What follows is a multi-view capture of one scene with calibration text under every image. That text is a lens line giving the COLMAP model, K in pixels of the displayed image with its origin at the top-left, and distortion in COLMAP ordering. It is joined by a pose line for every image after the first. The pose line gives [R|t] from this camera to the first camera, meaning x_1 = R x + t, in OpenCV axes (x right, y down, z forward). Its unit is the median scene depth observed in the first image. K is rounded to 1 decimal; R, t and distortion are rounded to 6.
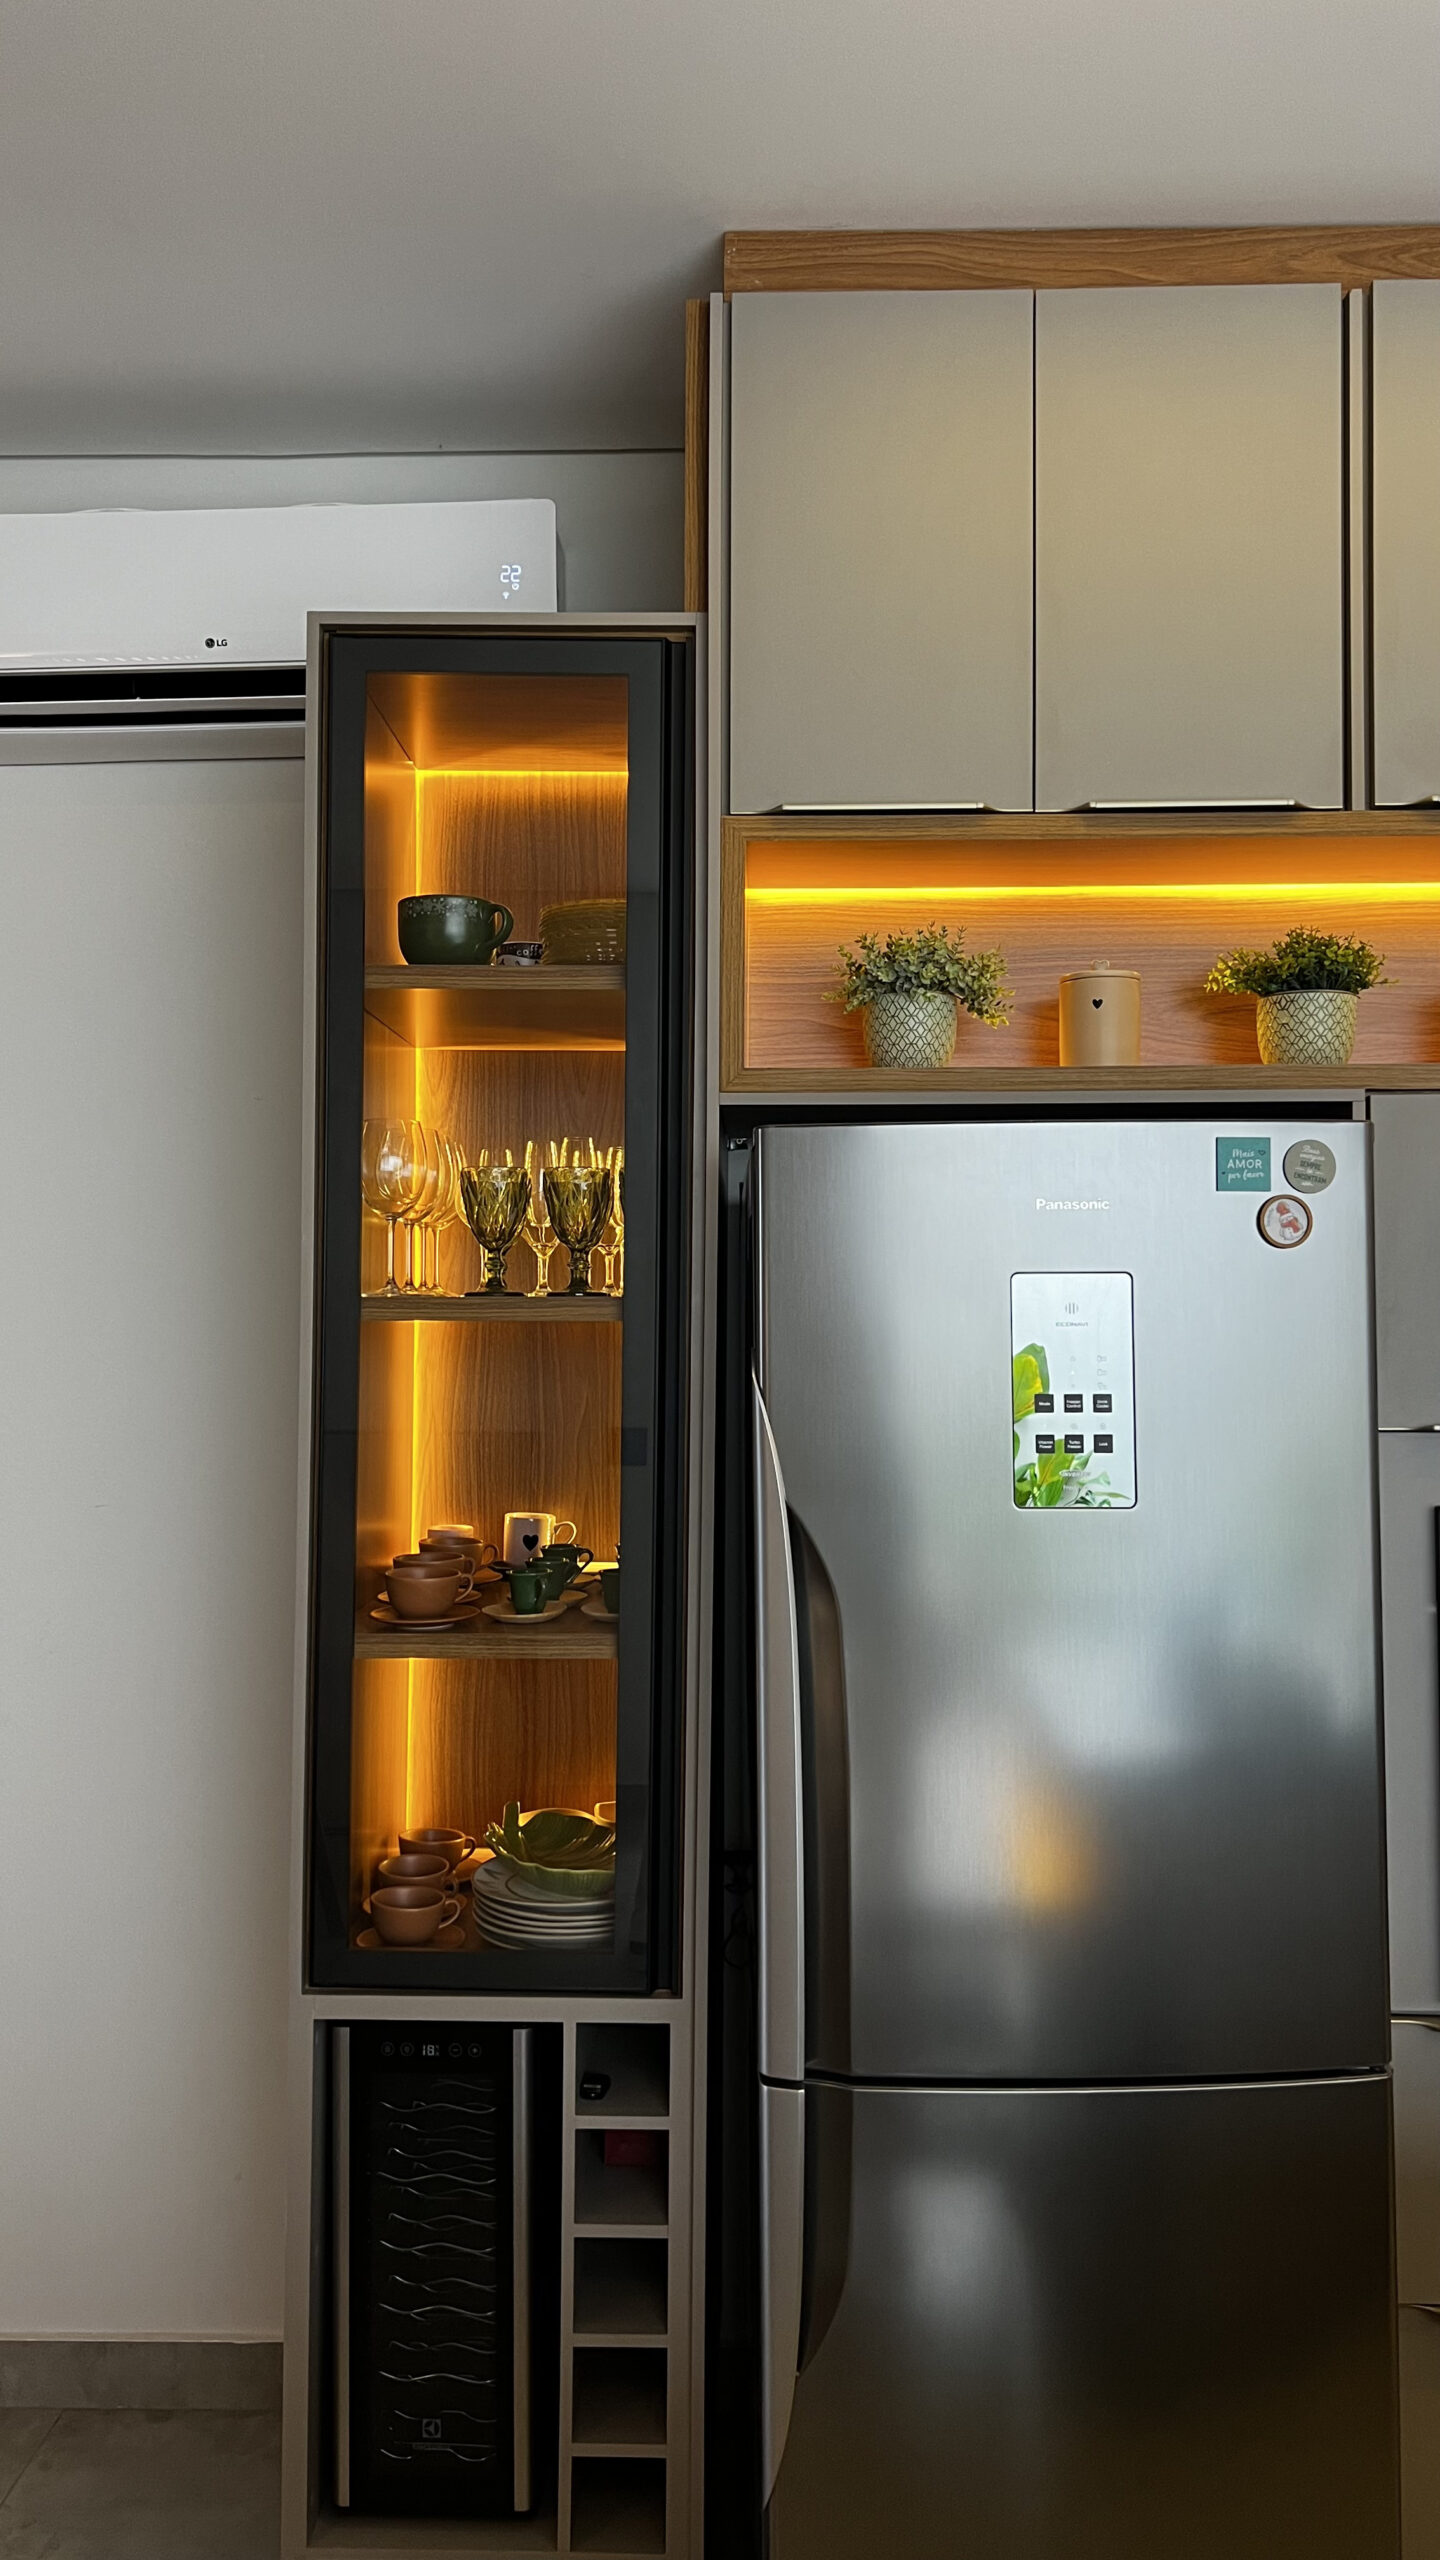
lens RADIAL K [[1919.9, 0, 723.0], [0, 1919.9, 1279.6], [0, 0, 1]] dist [0.073328, -0.085218]
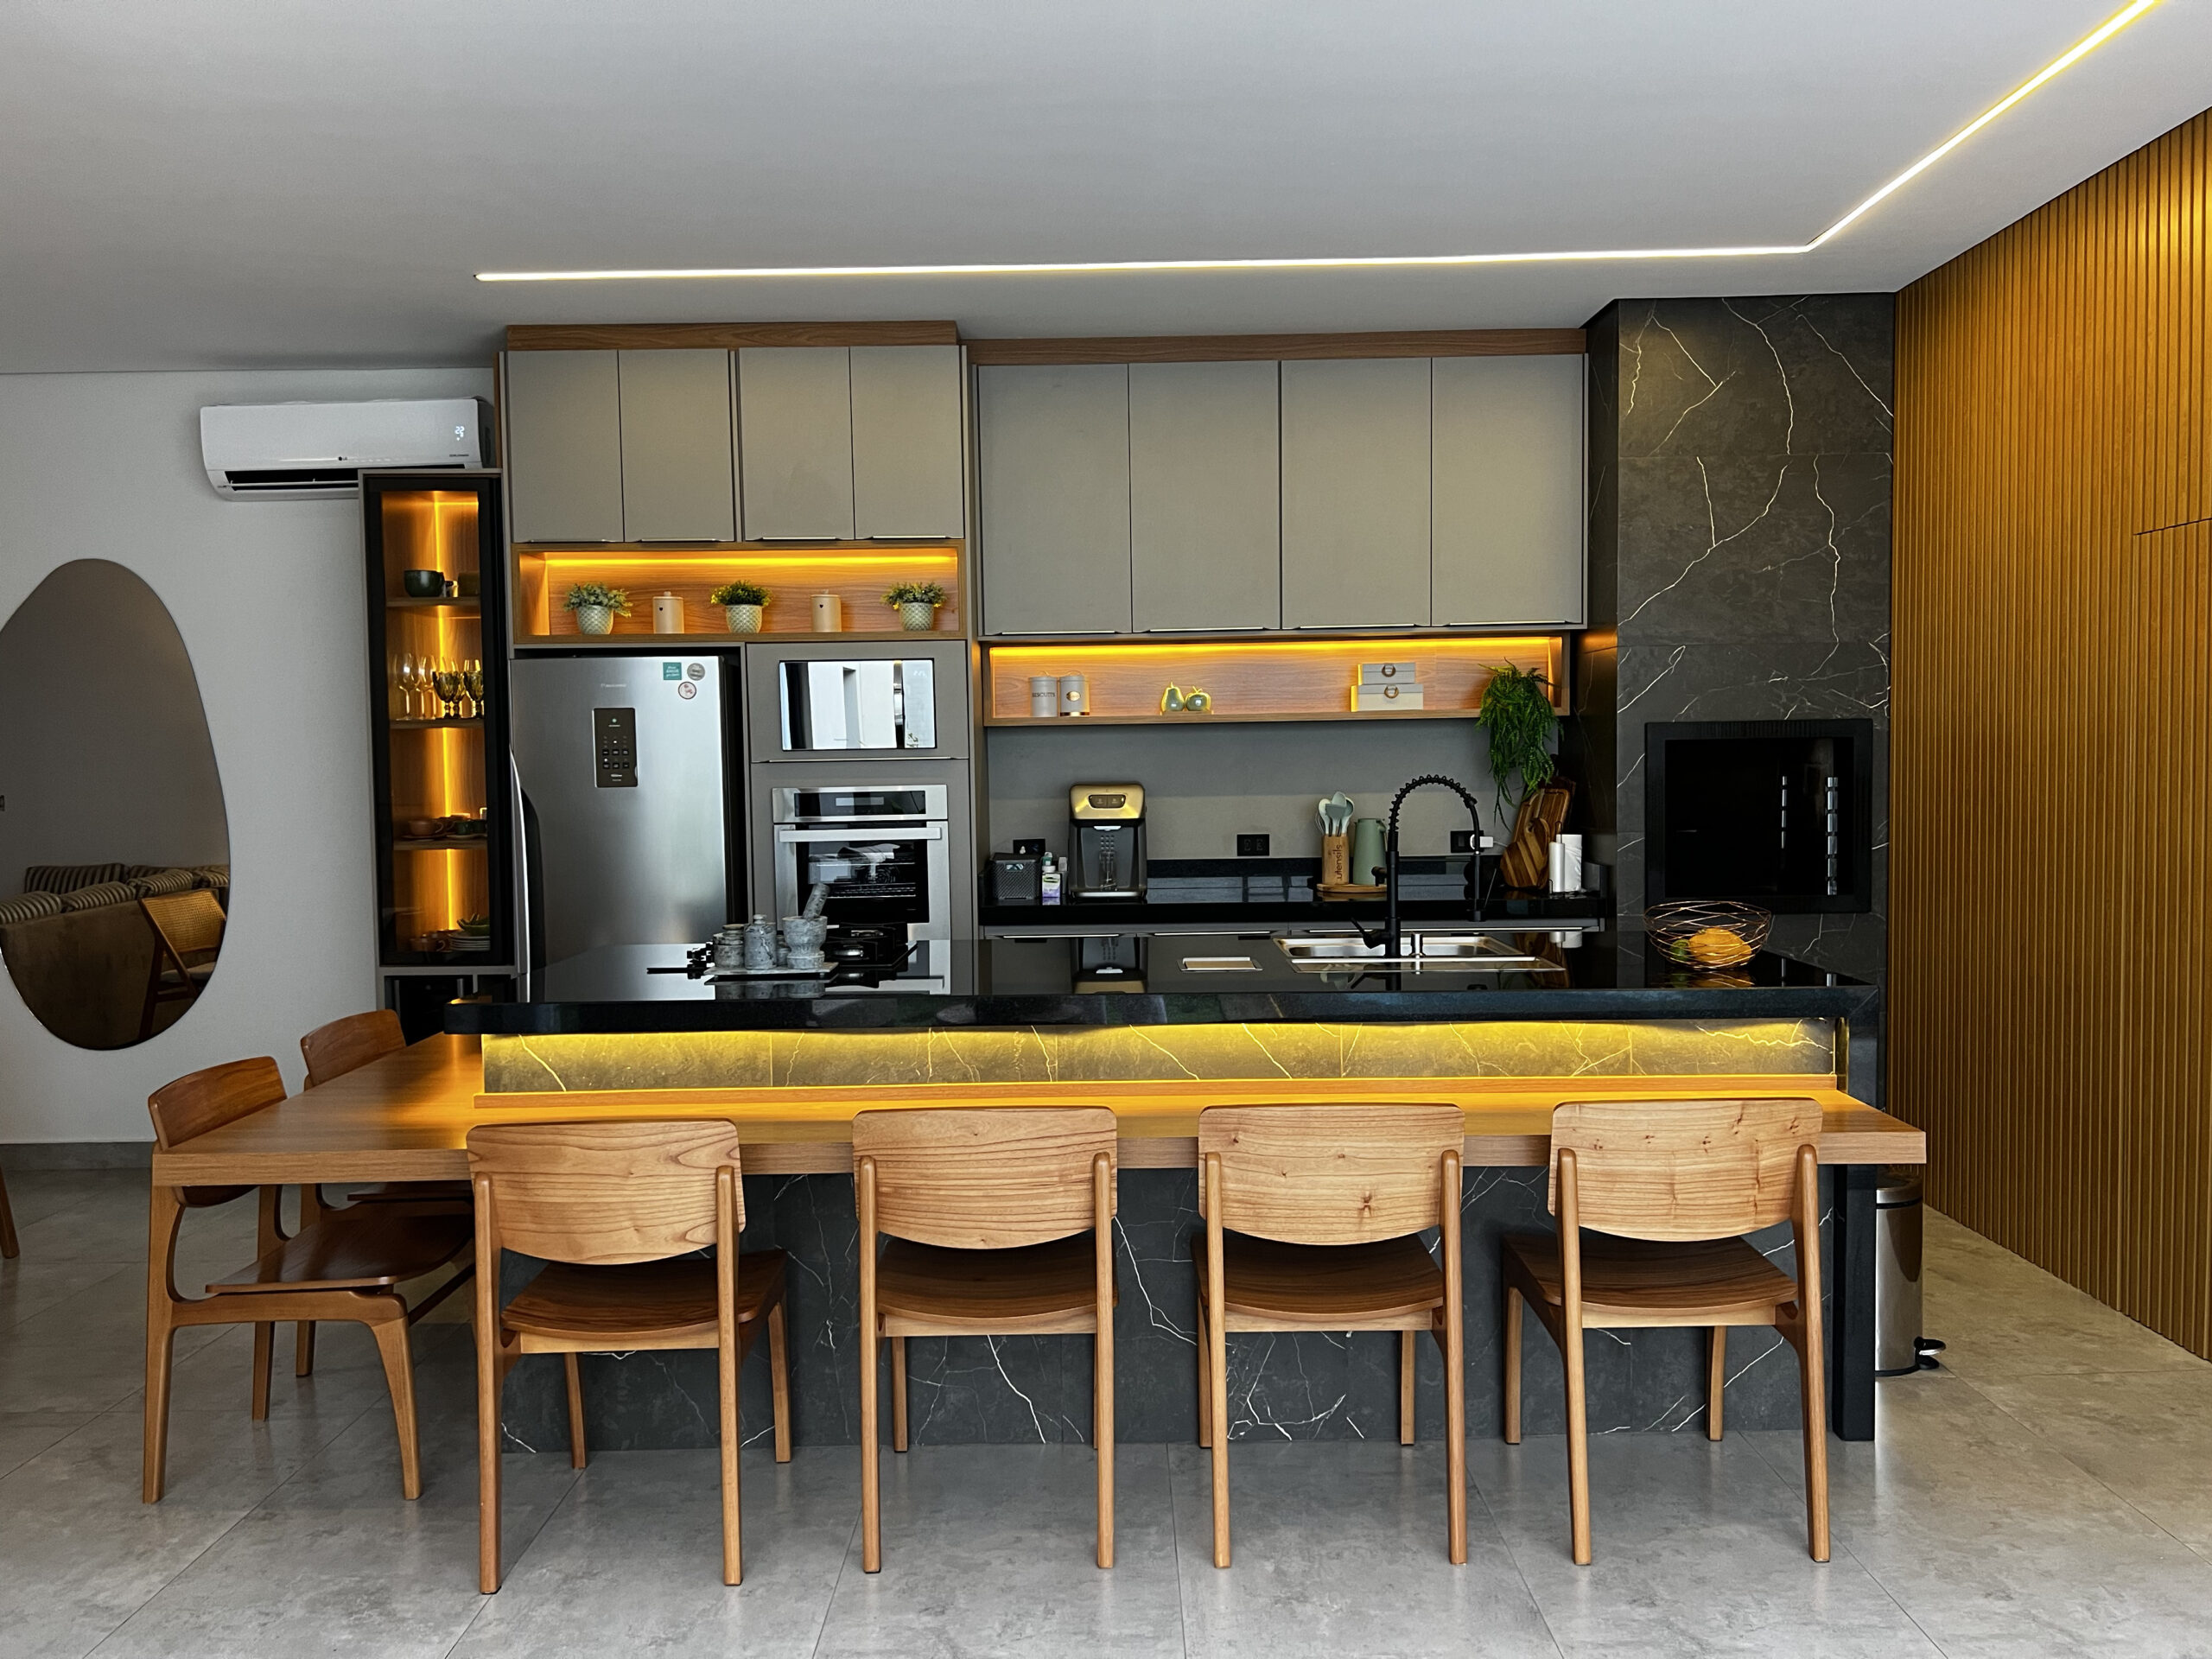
lens RADIAL K [[1661.0, 0, 1094.7], [0, 1661.0, 853.7], [0, 0, 1]] dist [0.073209, -0.080115]
pose [[0.999790, -0.013210, 0.015694, 0.780474], [0.011881, 0.996569, 0.081912, 0.015251], [-0.016722, -0.081708, 0.996516, -1.424907]]
